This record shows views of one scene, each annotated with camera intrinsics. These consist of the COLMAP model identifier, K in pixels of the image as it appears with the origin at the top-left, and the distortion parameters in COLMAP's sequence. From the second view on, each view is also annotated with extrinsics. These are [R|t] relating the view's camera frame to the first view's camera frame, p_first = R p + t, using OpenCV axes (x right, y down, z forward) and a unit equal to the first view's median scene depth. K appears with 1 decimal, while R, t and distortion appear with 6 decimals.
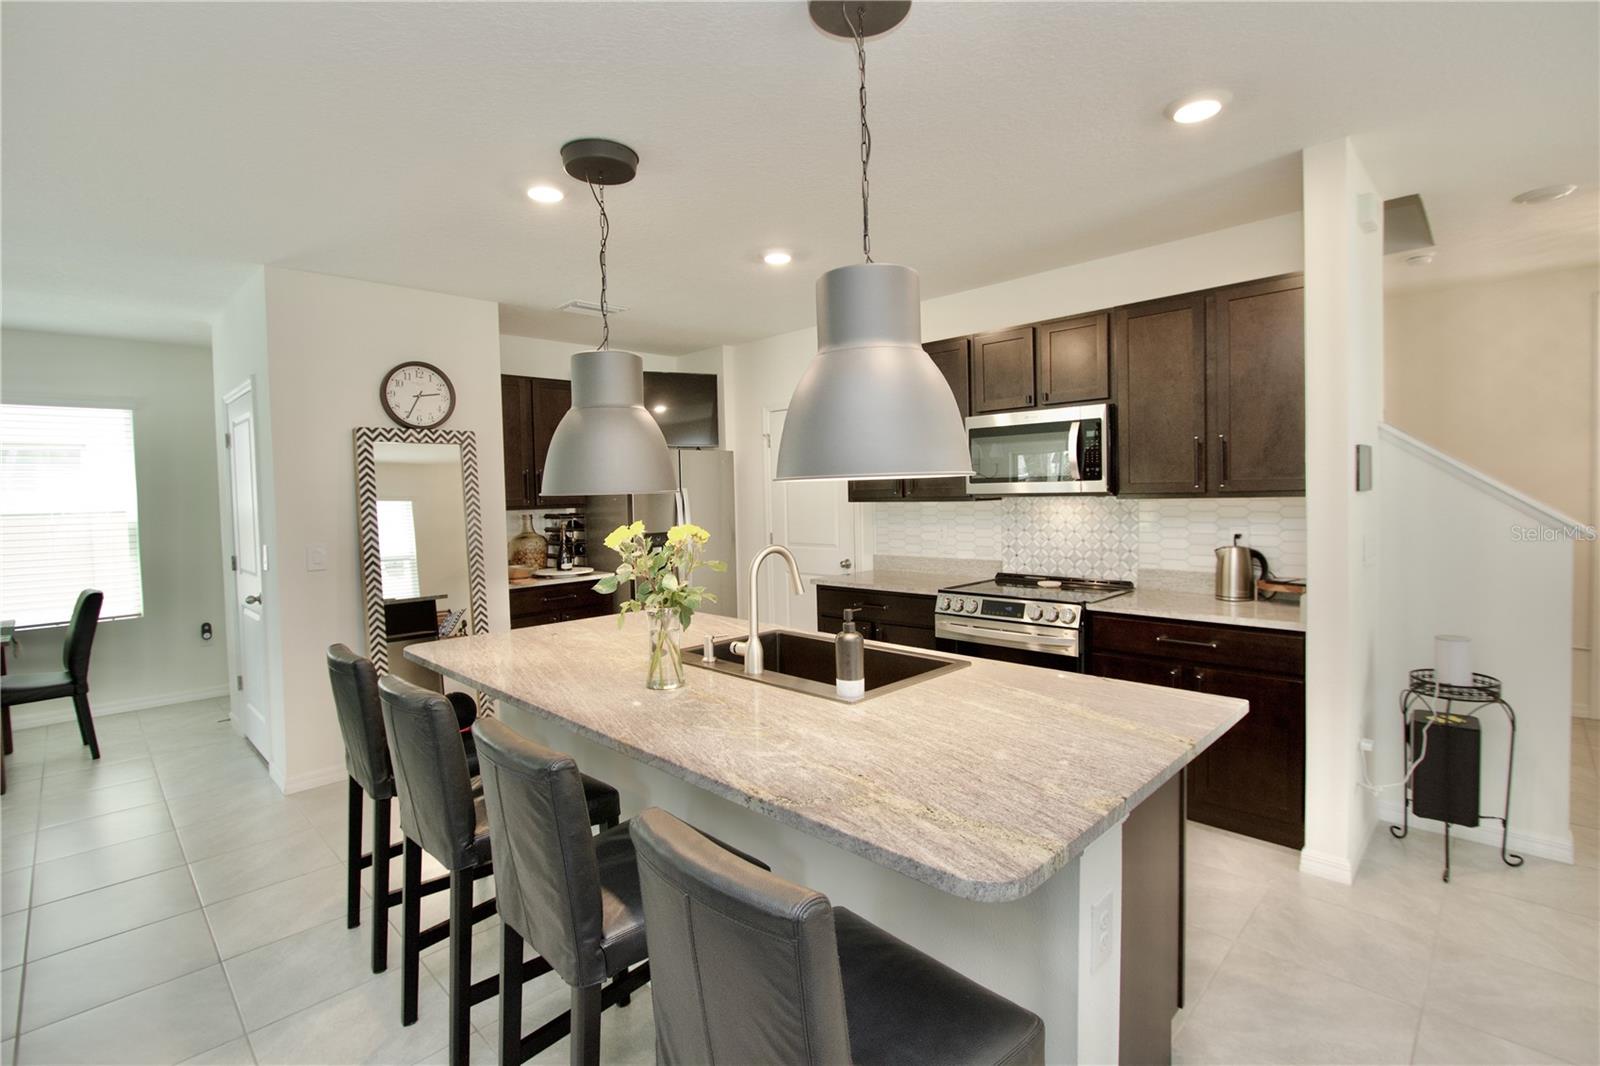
lens RADIAL K [[736.9, 0, 792.5], [0, 736.9, 523.5], [0, 0, 1]] dist [-0.019189, 0.002289]
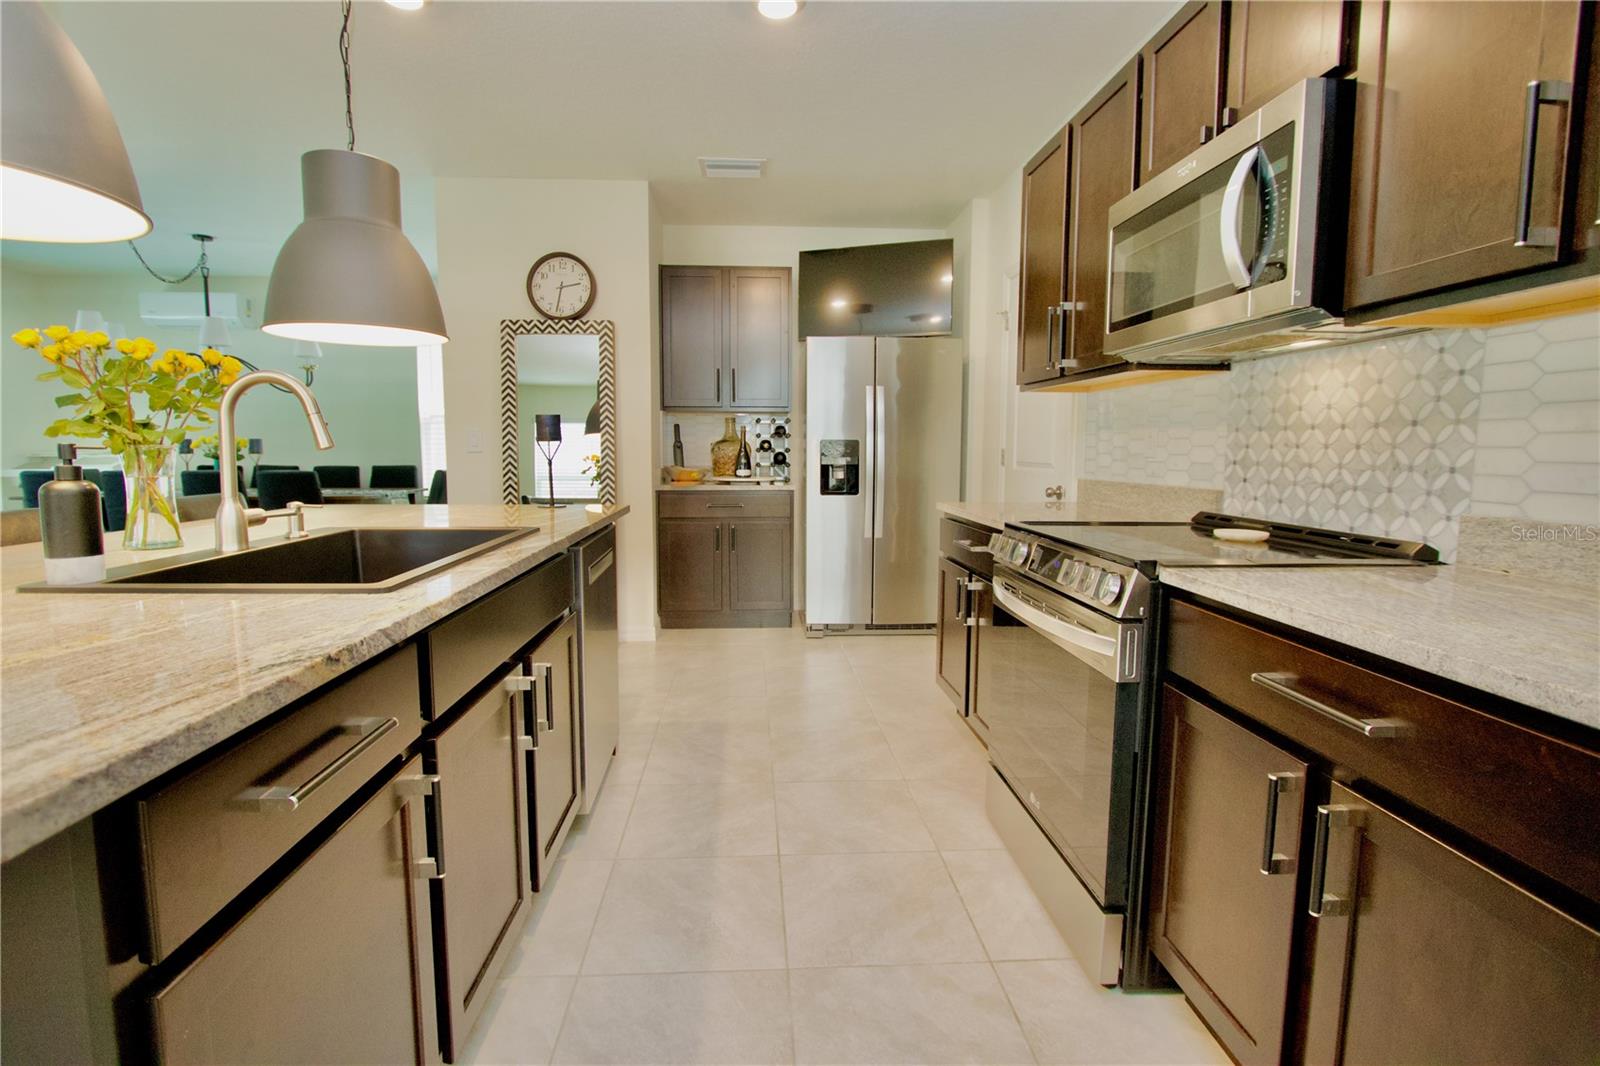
lens RADIAL K [[736.9, 0, 795.4], [0, 736.9, 526.4], [0, 0, 1]] dist [-0.019189, 0.002289]
pose [[0.747833, 0.096706, -0.656806, 0.445685], [-0.048394, 0.994643, 0.091347, 0.048207], [0.662121, -0.036527, 0.748506, 0.462605]]
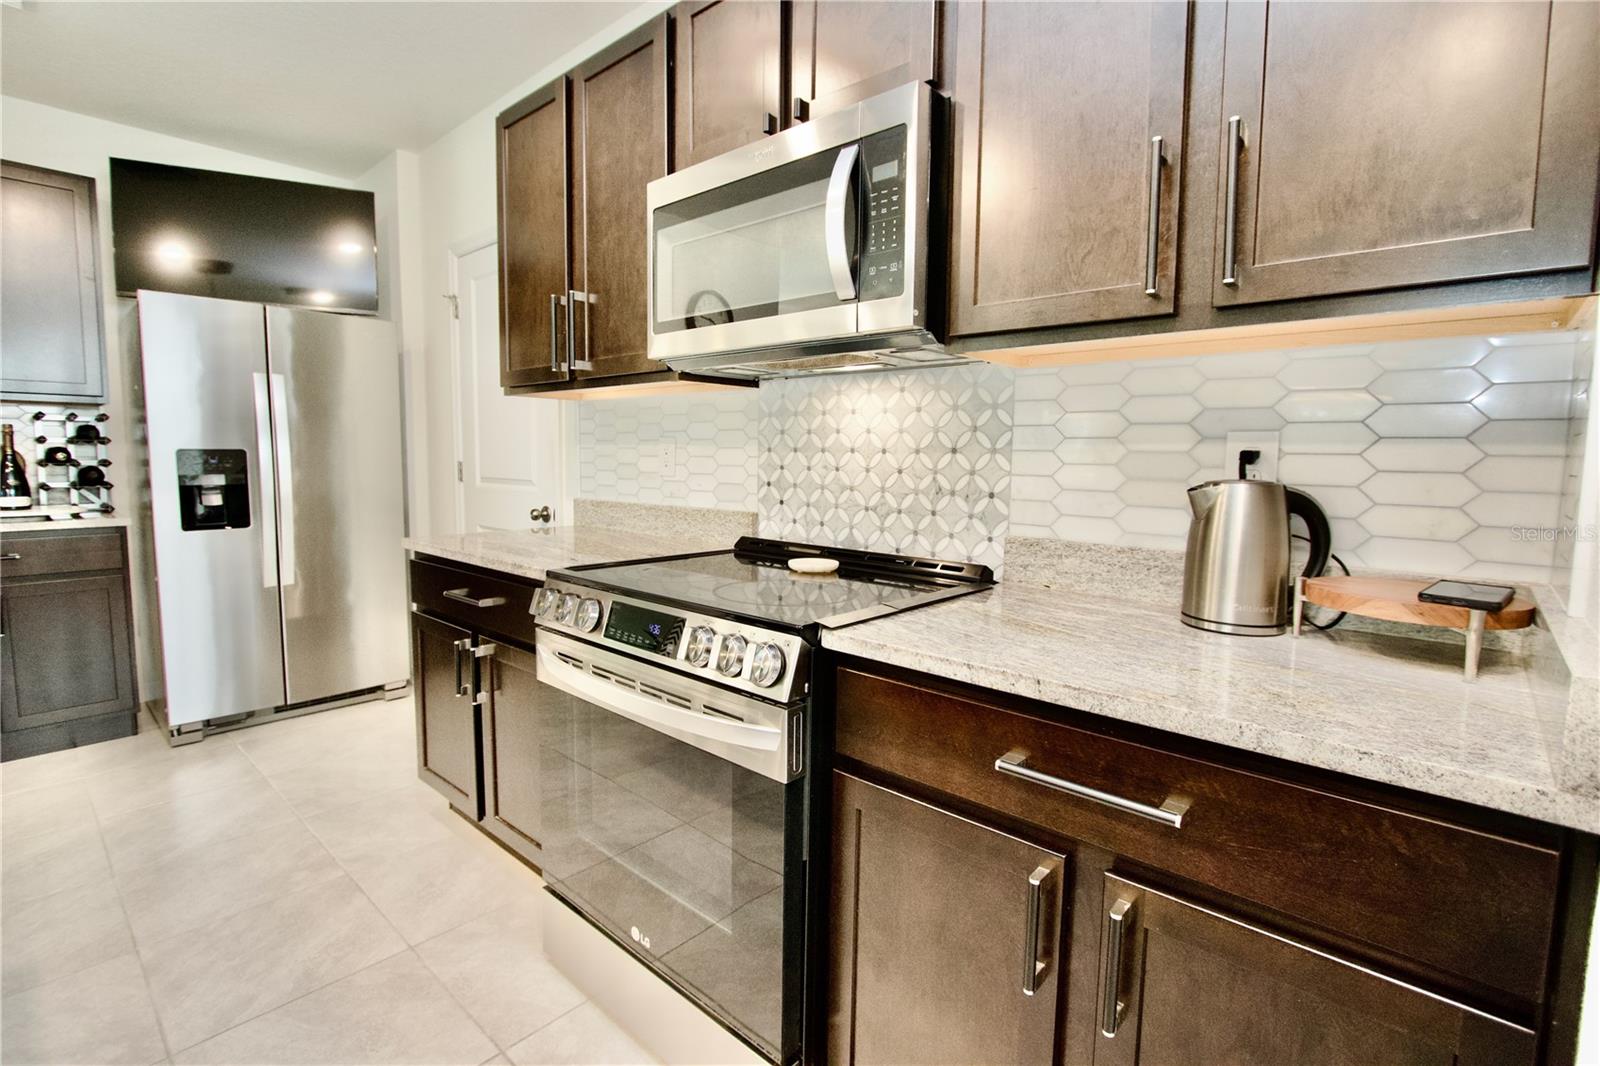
lens RADIAL K [[736.9, 0, 791.2], [0, 736.9, 524.7], [0, 0, 1]] dist [-0.019189, 0.002289]
pose [[0.998337, 0.030217, 0.049093, 0.315215], [-0.032803, 0.998068, 0.052757, 0.035366], [-0.047404, -0.054279, 0.997400, 0.561996]]
